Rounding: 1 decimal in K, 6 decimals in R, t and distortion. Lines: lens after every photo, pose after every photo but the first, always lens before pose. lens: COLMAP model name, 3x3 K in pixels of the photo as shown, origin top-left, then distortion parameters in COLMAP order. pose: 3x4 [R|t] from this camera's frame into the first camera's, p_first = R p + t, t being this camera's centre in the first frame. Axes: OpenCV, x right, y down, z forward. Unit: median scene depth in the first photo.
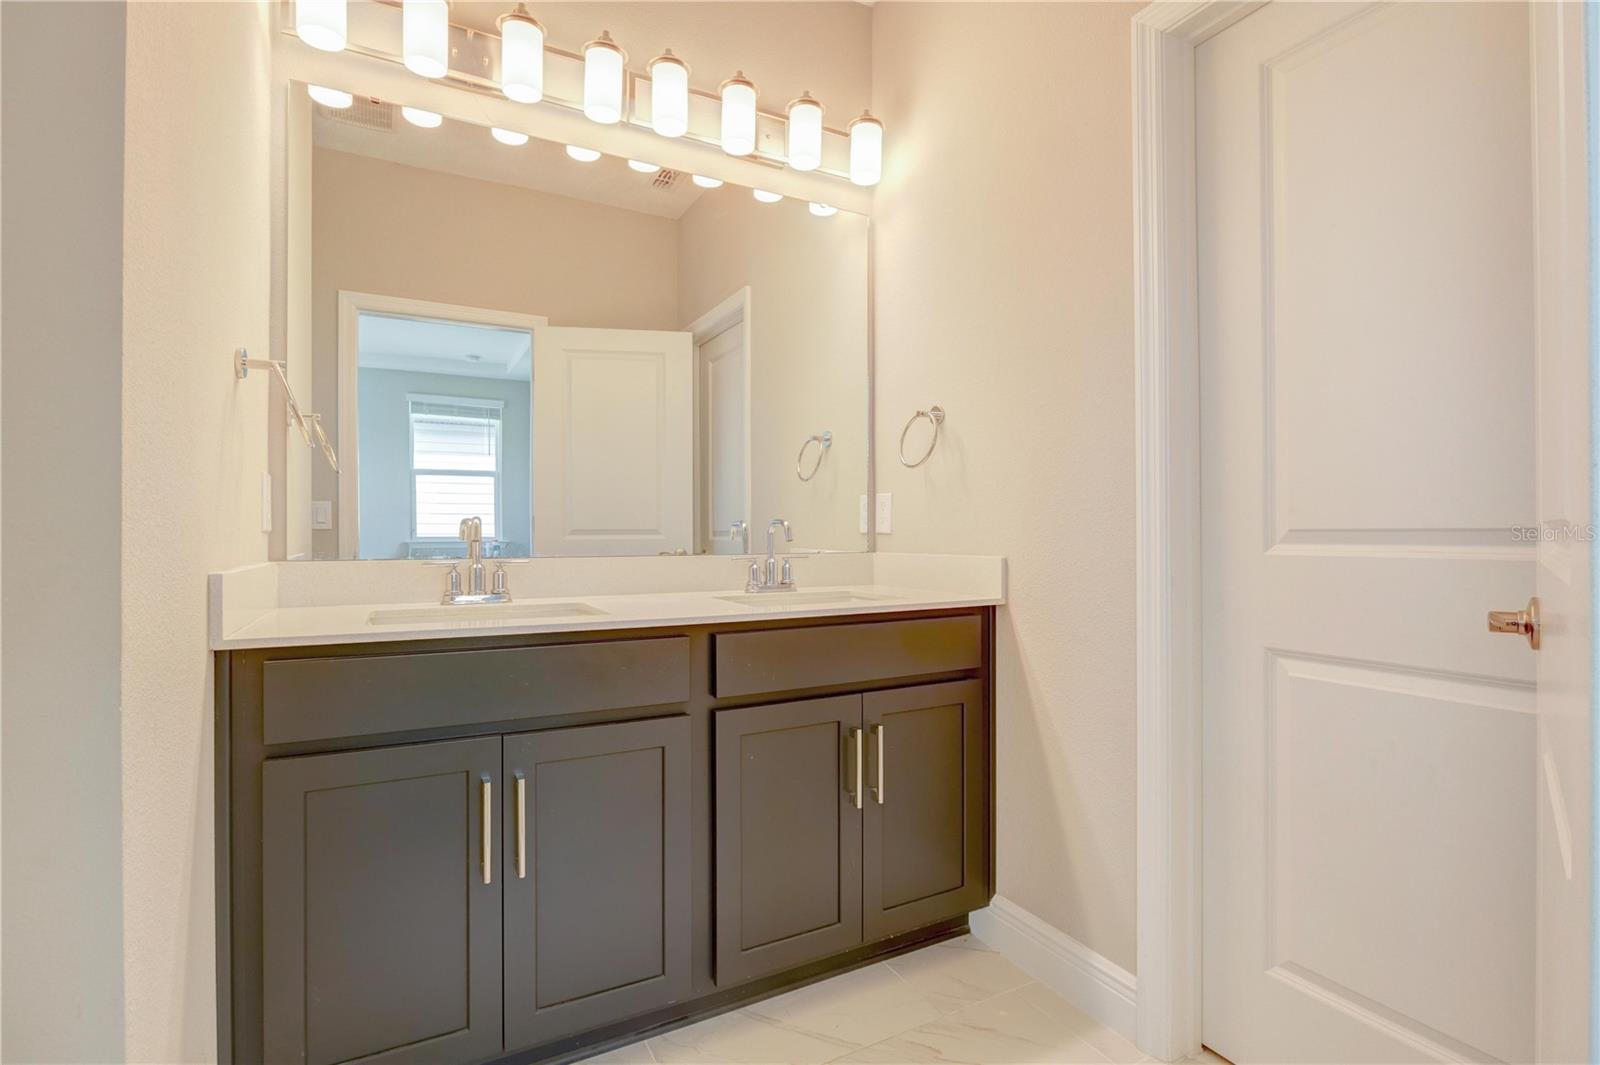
lens RADIAL K [[749.0, 0, 800.6], [0, 749.0, 536.7], [0, 0, 1]] dist [-0.015020, -0.000327]
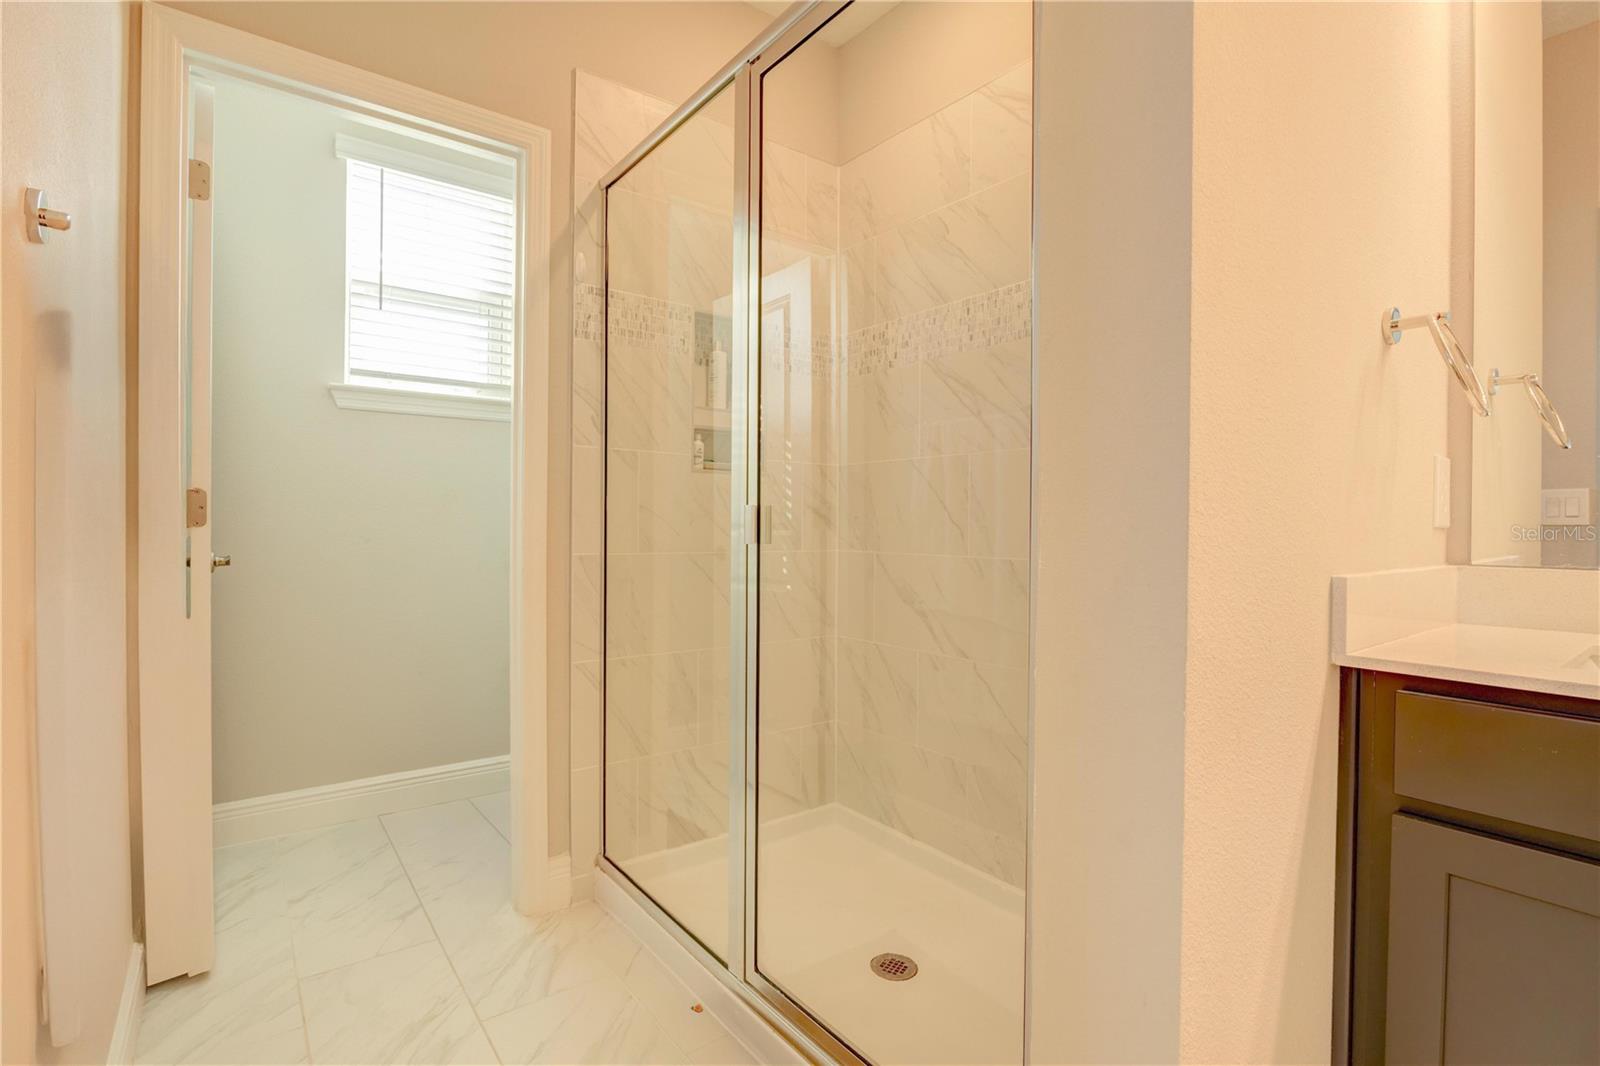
lens RADIAL K [[749.0, 0, 801.5], [0, 749.0, 534.5], [0, 0, 1]] dist [-0.015020, -0.000327]
pose [[0.150807, 0.011545, -0.988496, -0.031902], [-0.009221, 0.999905, 0.010272, -0.002047], [0.988520, 0.007566, 0.150899, 0.241790]]
